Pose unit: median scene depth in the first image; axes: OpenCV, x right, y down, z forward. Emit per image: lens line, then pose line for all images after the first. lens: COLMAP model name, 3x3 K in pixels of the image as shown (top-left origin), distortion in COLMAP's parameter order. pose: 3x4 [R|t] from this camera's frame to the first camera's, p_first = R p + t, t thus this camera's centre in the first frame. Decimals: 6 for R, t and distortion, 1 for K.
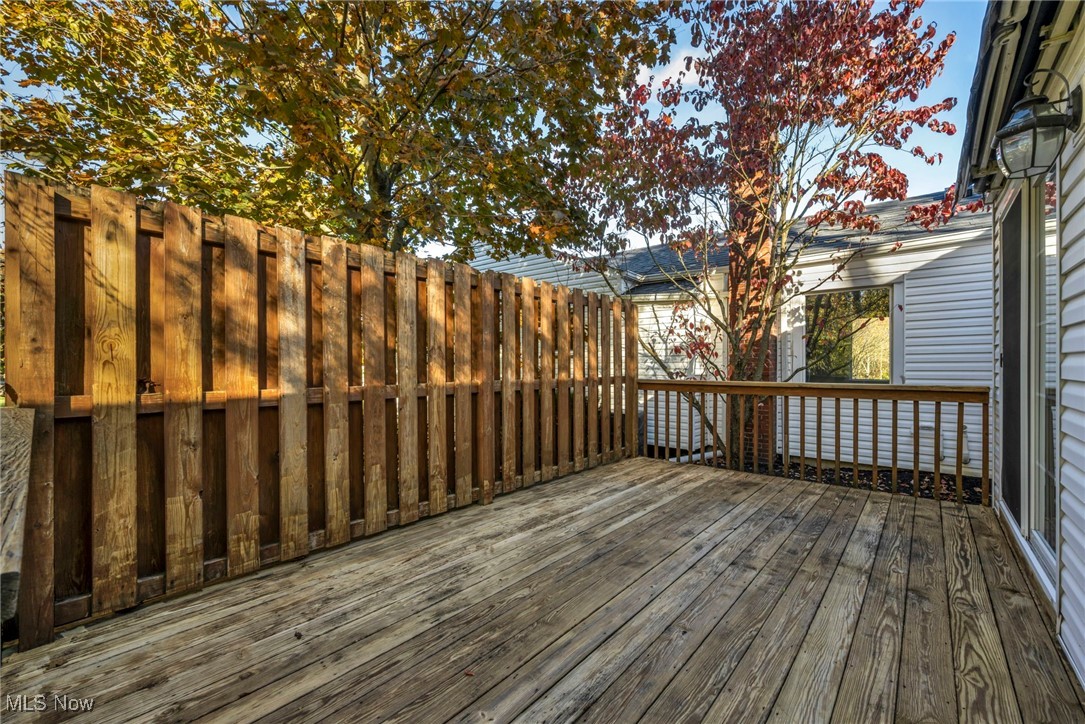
lens RADIAL K [[428.2, 0, 542.5], [0, 428.2, 362.0], [0, 0, 1]] dist [-0.000474, -0.000145]
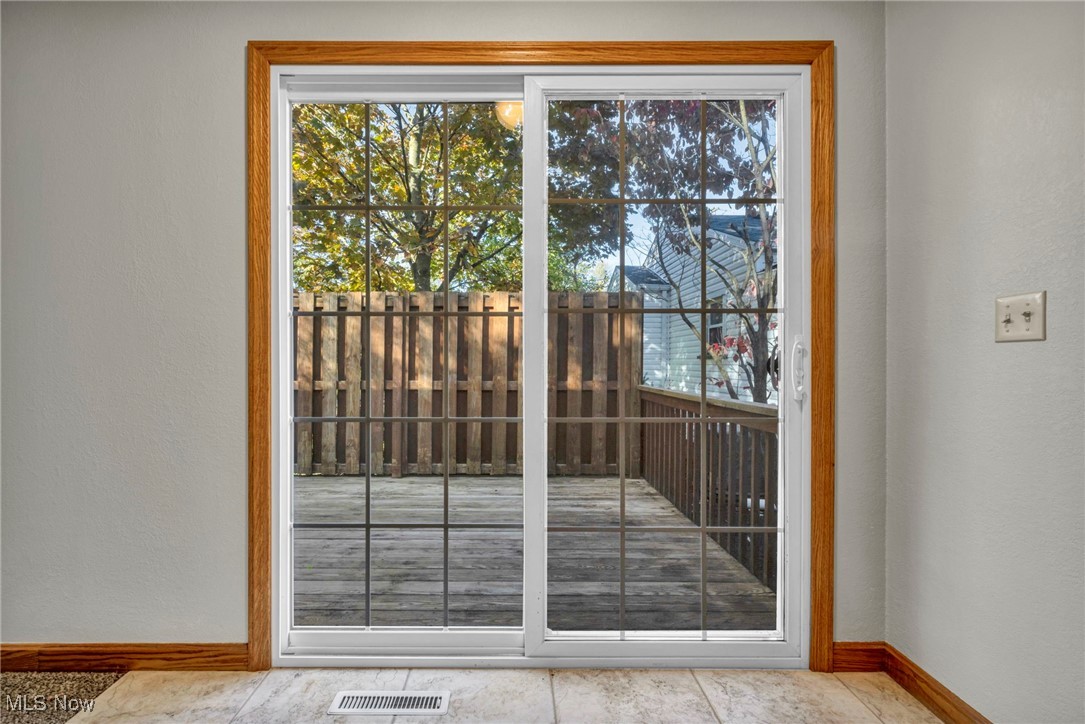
lens RADIAL K [[456.1, 0, 542.5], [0, 456.1, 362.0], [0, 0, 1]] dist [-0.000807, -0.000086]
pose [[0.695838, 0.002197, -0.718195, 1.095918], [-0.003363, 0.999994, -0.000199, -0.014779], [0.718191, 0.002554, 0.695842, 0.344503]]
